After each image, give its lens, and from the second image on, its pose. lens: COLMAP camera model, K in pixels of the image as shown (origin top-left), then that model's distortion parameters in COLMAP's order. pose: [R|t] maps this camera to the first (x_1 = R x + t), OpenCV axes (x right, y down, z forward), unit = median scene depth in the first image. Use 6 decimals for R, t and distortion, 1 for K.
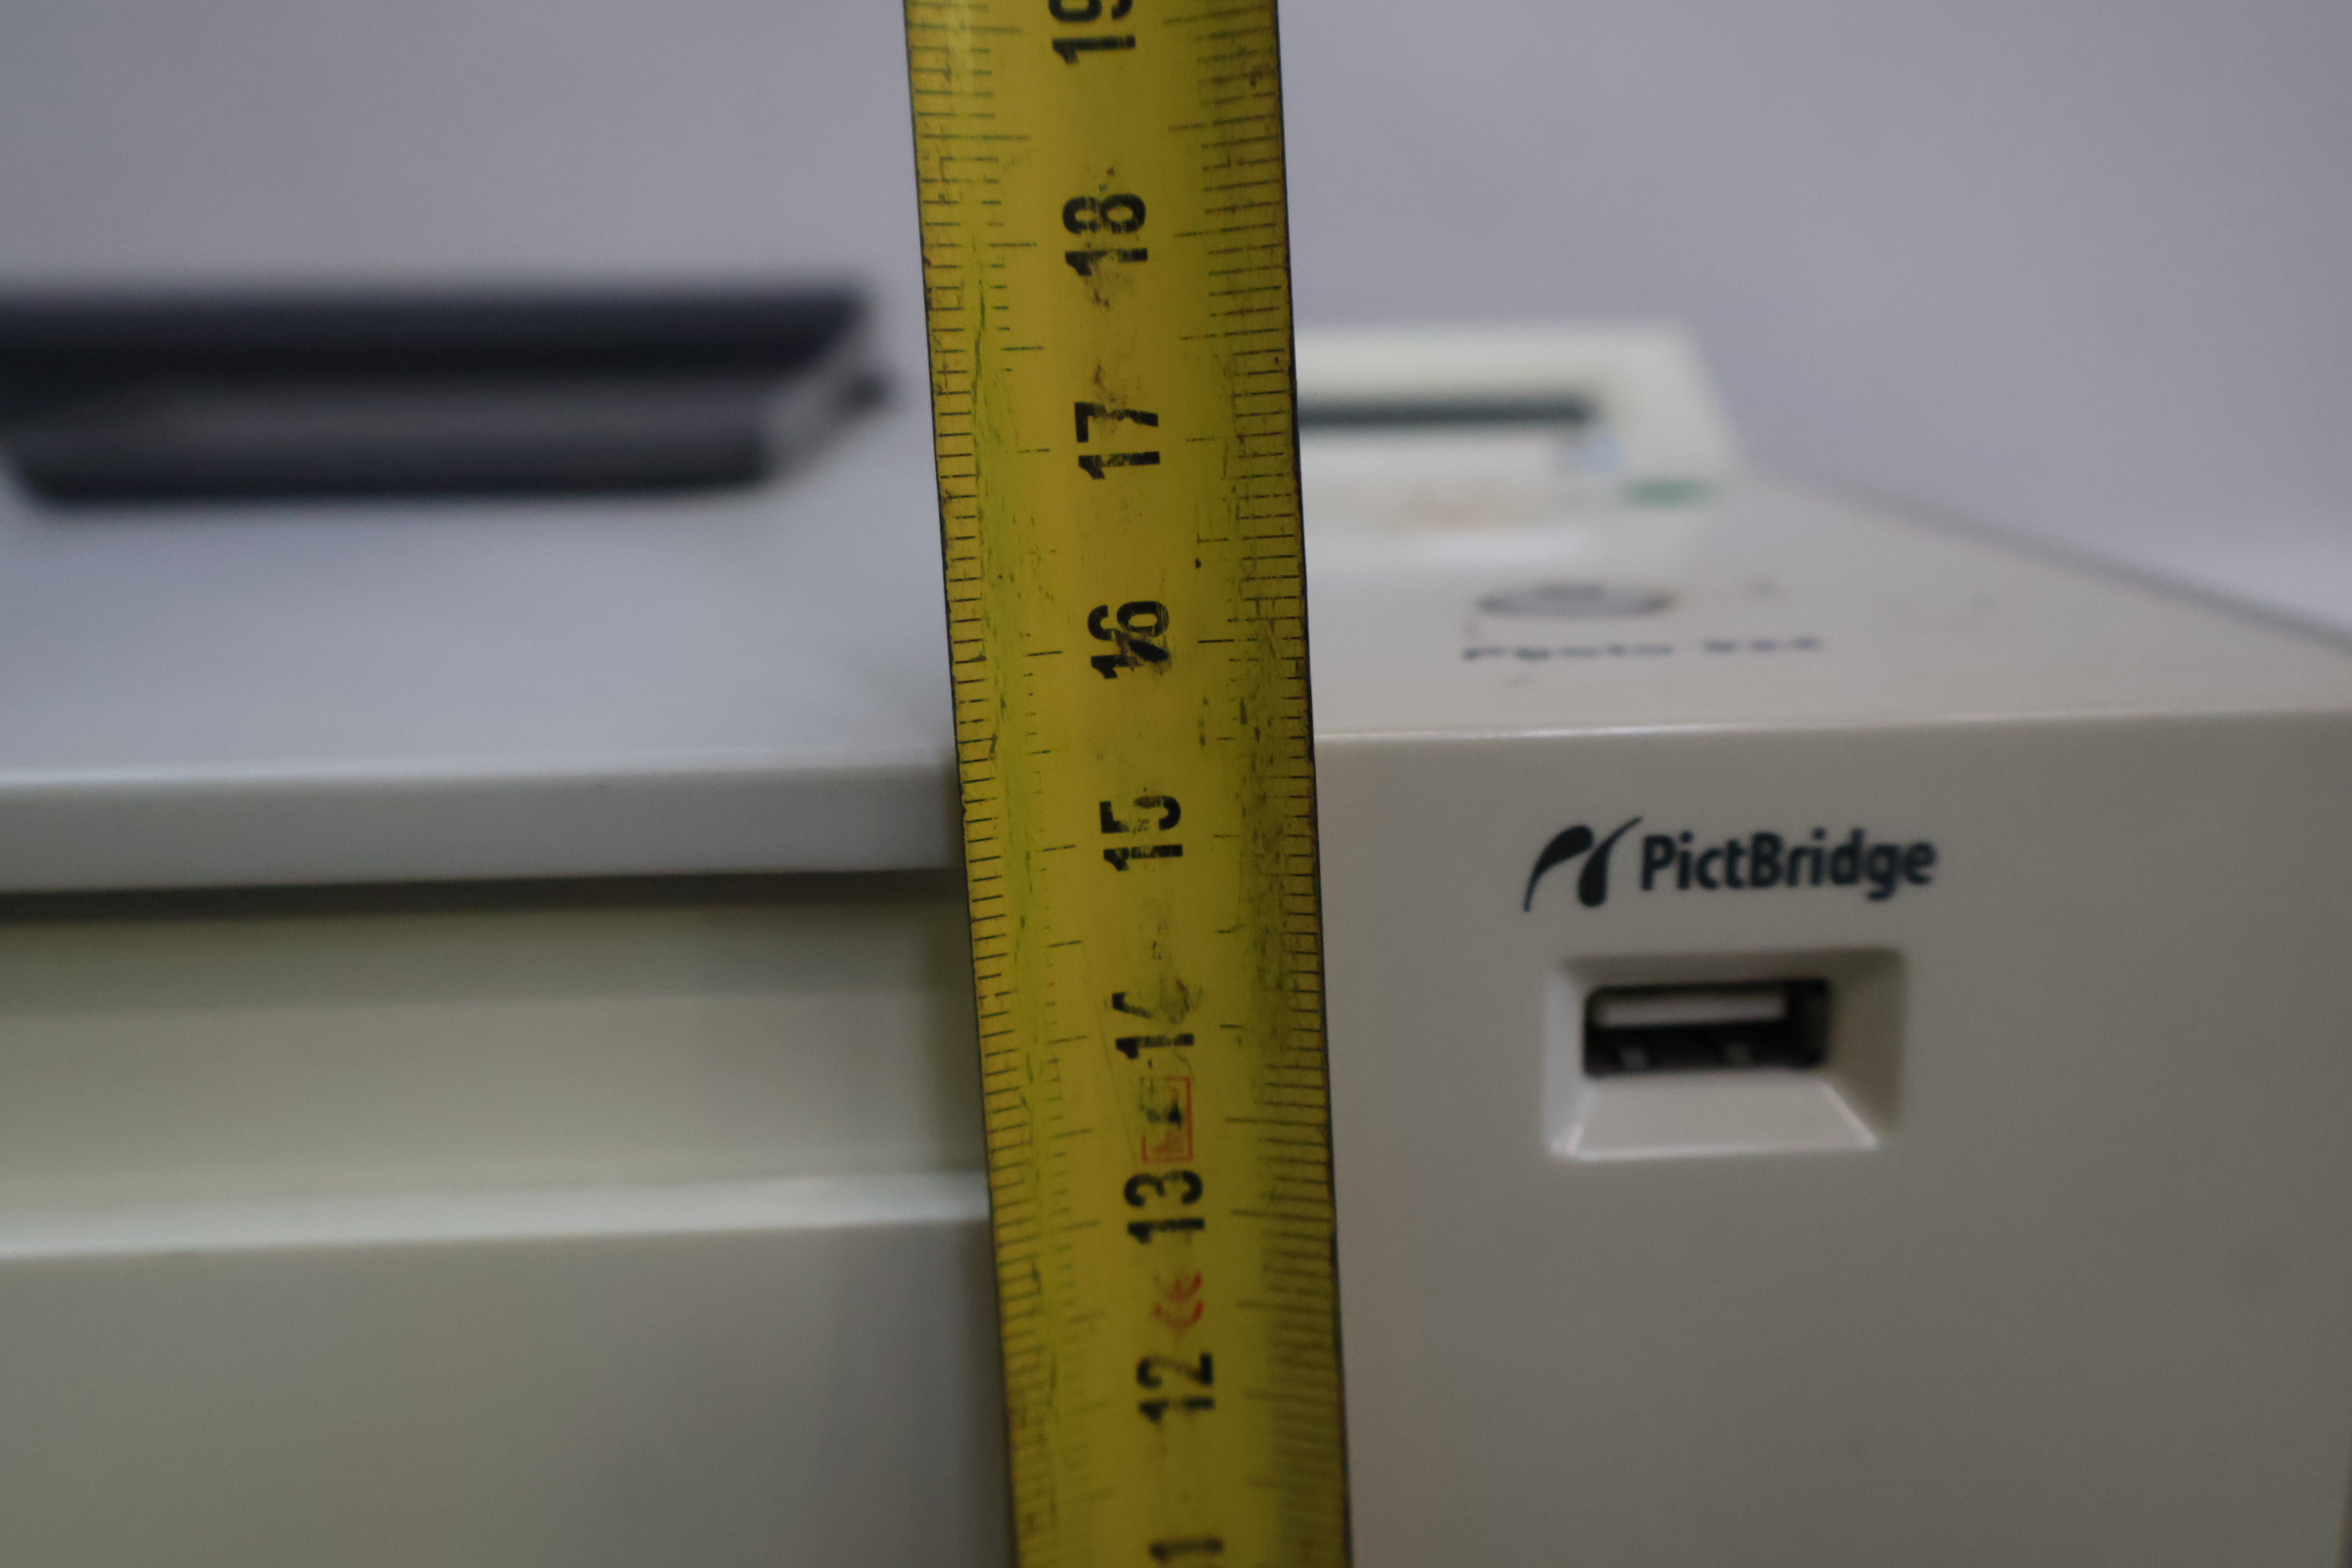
lens RADIAL K [[2112.1, 0, 1184.1], [0, 2112.1, 779.4], [0, 0, 1]] dist [0.002974, 0.015110]
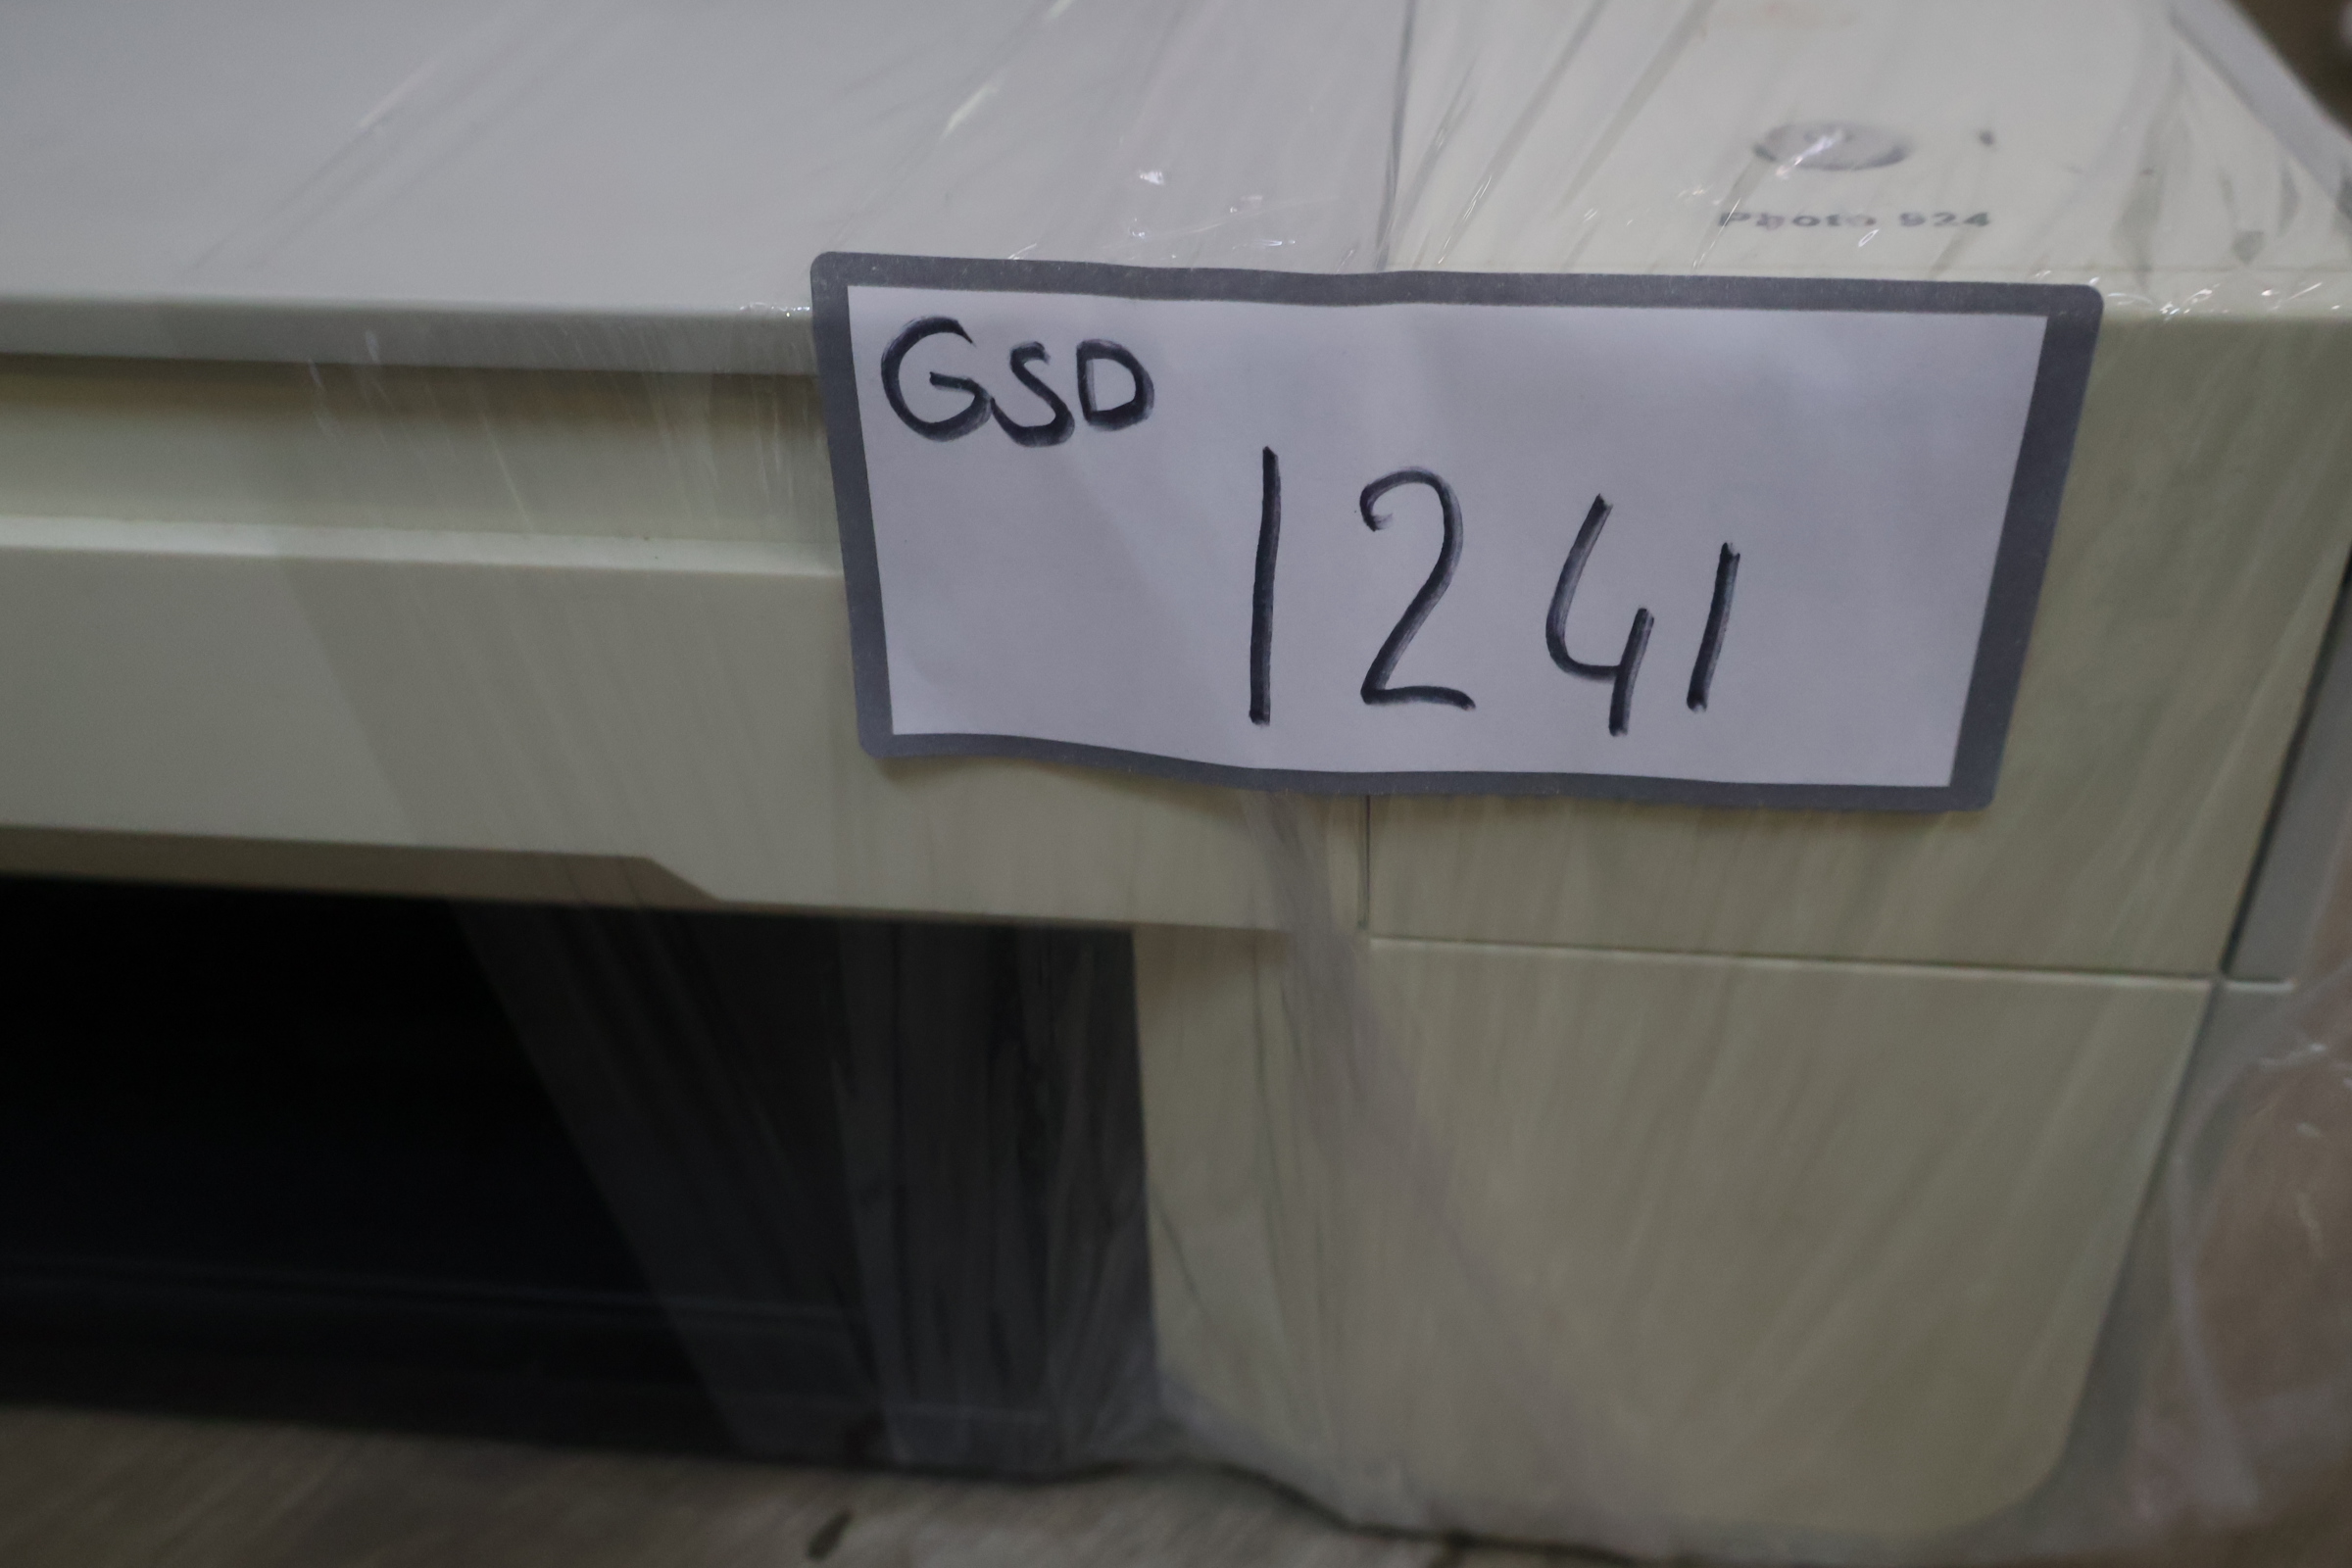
lens RADIAL K [[2112.1, 0, 1184.1], [0, 2112.1, 779.4], [0, 0, 1]] dist [0.002974, 0.015110]
pose [[0.981705, 0.092549, -0.166401, 0.057857], [-0.026626, 0.932064, 0.361315, -0.232317], [0.188535, -0.350274, 0.917476, -0.531615]]
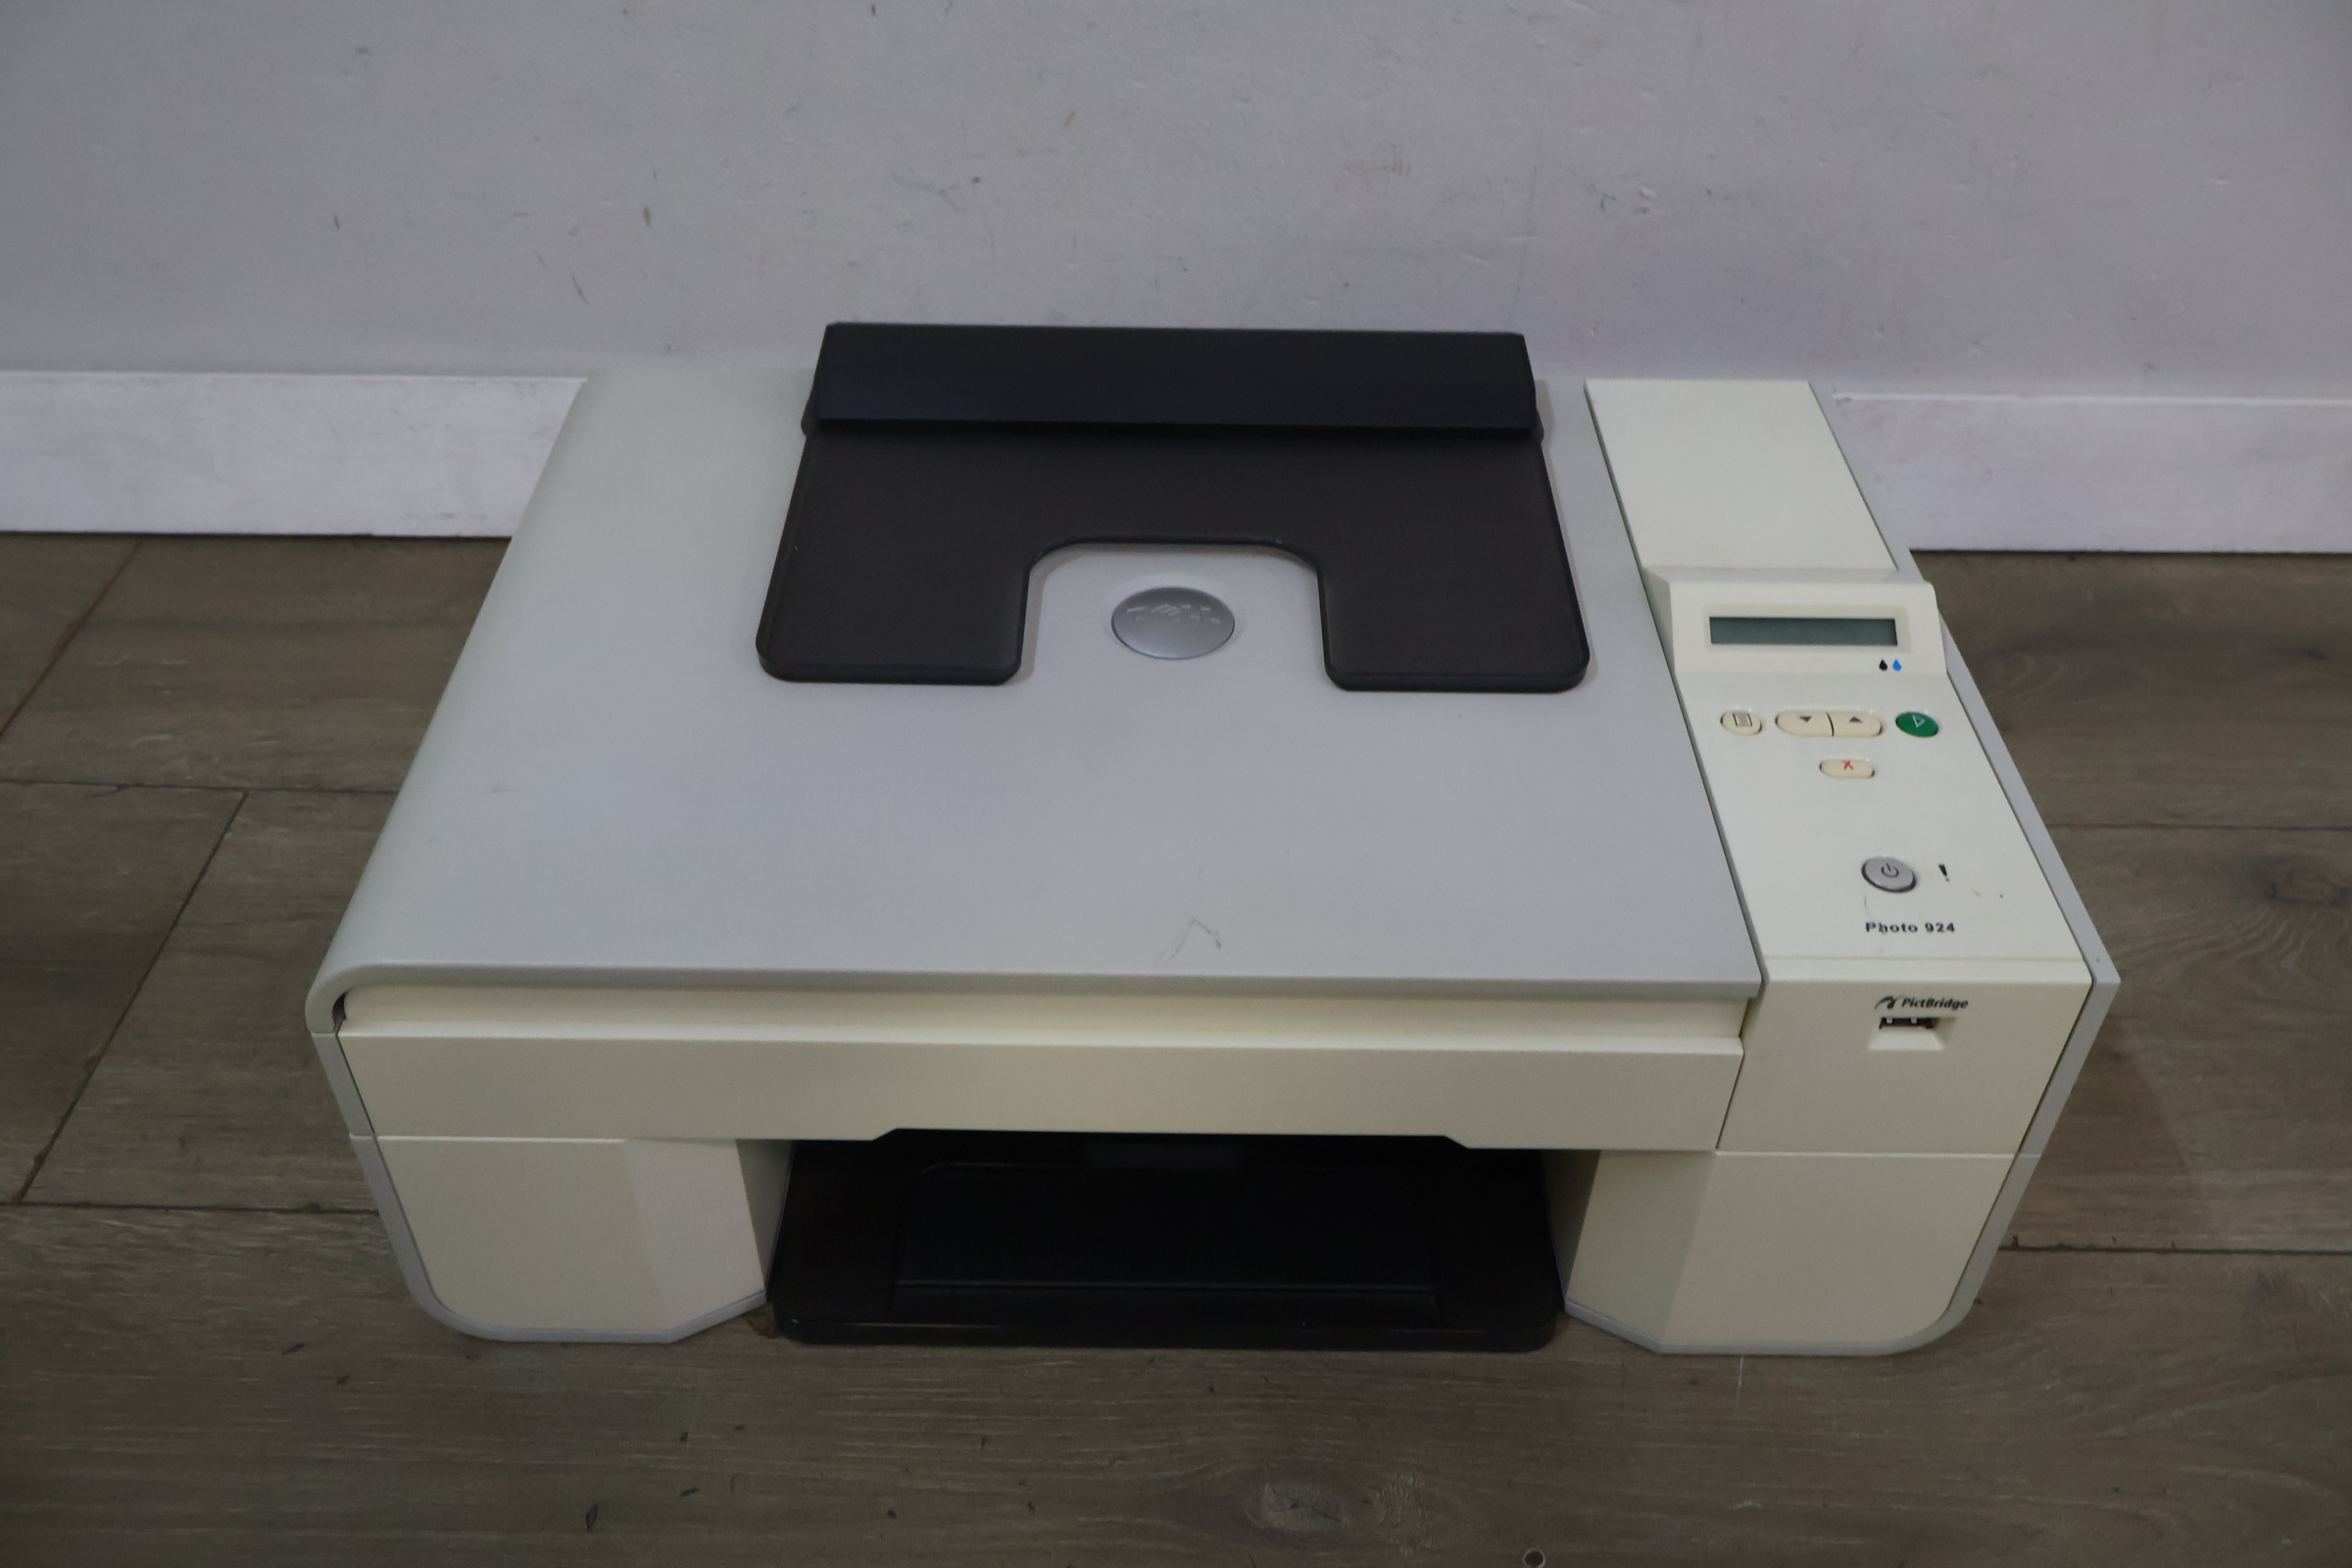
lens RADIAL K [[1998.0, 0, 1177.7], [0, 1998.0, 801.9], [0, 0, 1]] dist [-0.007200, 0.008354]
pose [[0.997313, 0.064327, -0.035048, -1.196058], [-0.041595, 0.891095, 0.451907, -2.184629], [0.060301, -0.449235, 0.891376, -2.684027]]
